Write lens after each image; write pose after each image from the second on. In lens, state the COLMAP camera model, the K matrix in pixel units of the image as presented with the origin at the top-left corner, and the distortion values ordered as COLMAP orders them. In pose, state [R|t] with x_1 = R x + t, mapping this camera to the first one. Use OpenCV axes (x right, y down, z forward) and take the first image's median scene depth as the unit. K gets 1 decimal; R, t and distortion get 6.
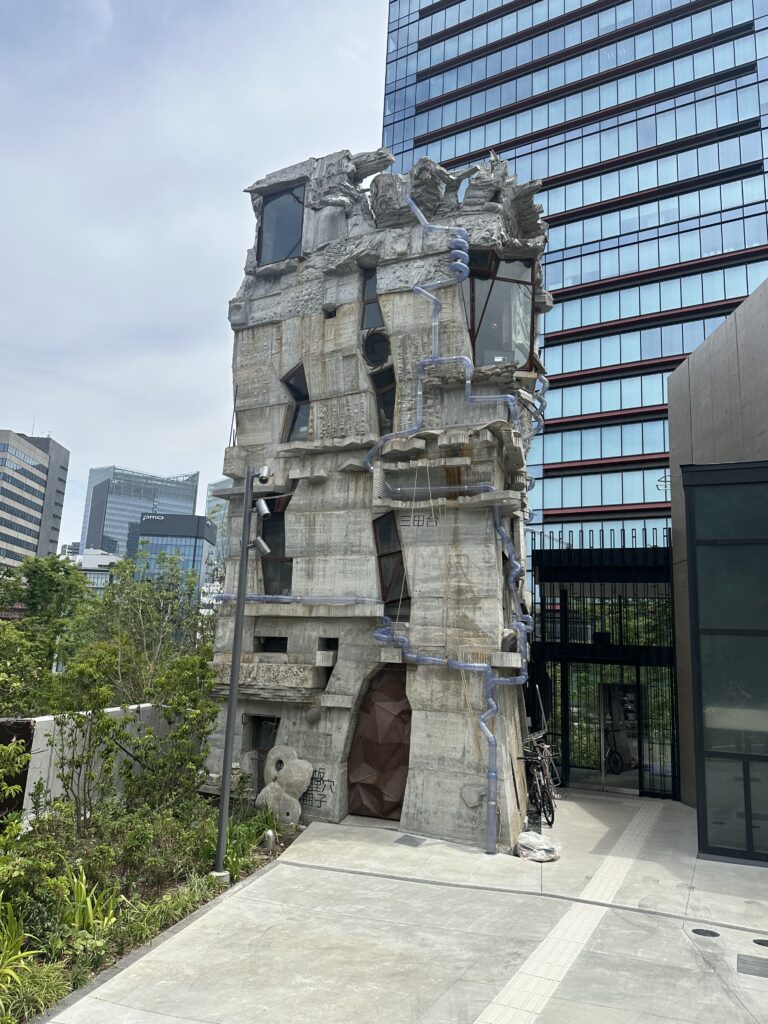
lens RADIAL K [[692.7, 0, 400.8], [0, 692.7, 517.6], [0, 0, 1]] dist [0.089465, -0.016991]
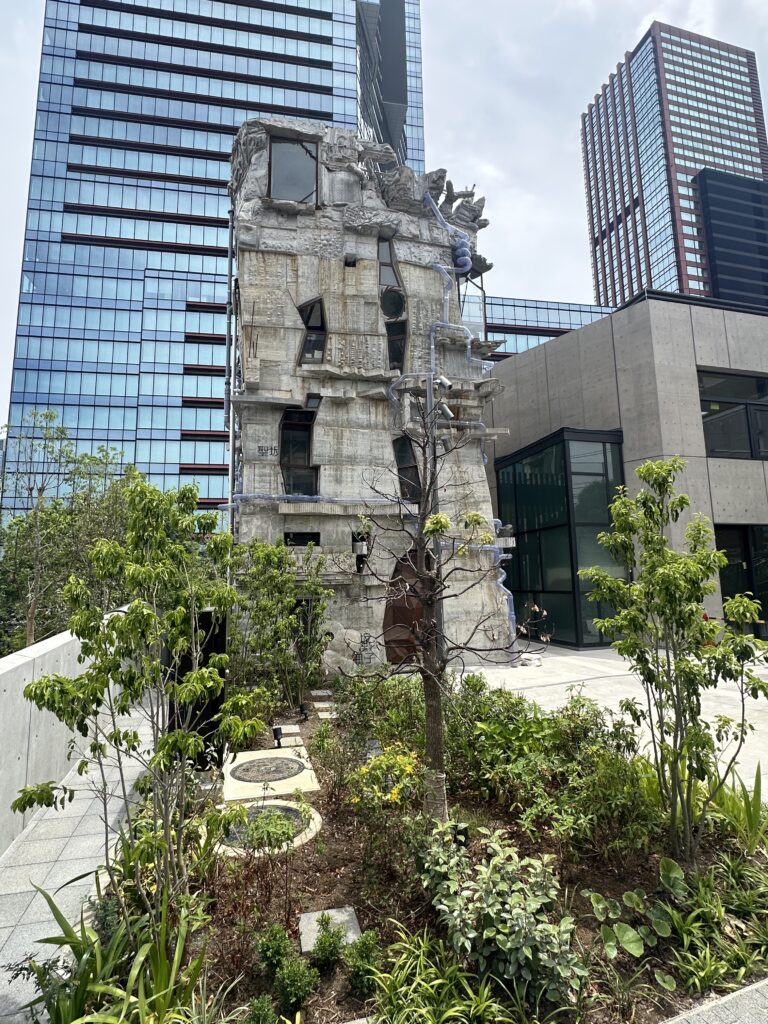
lens RADIAL K [[490.2, 0, 379.5], [0, 490.2, 514.0], [0, 0, 1]] dist [-0.015033, 0.000757]
pose [[0.790252, 0.026572, 0.612206, -0.592316], [-0.071802, 0.996193, 0.049445, 0.094346], [-0.608561, -0.083032, 0.789151, 0.294832]]
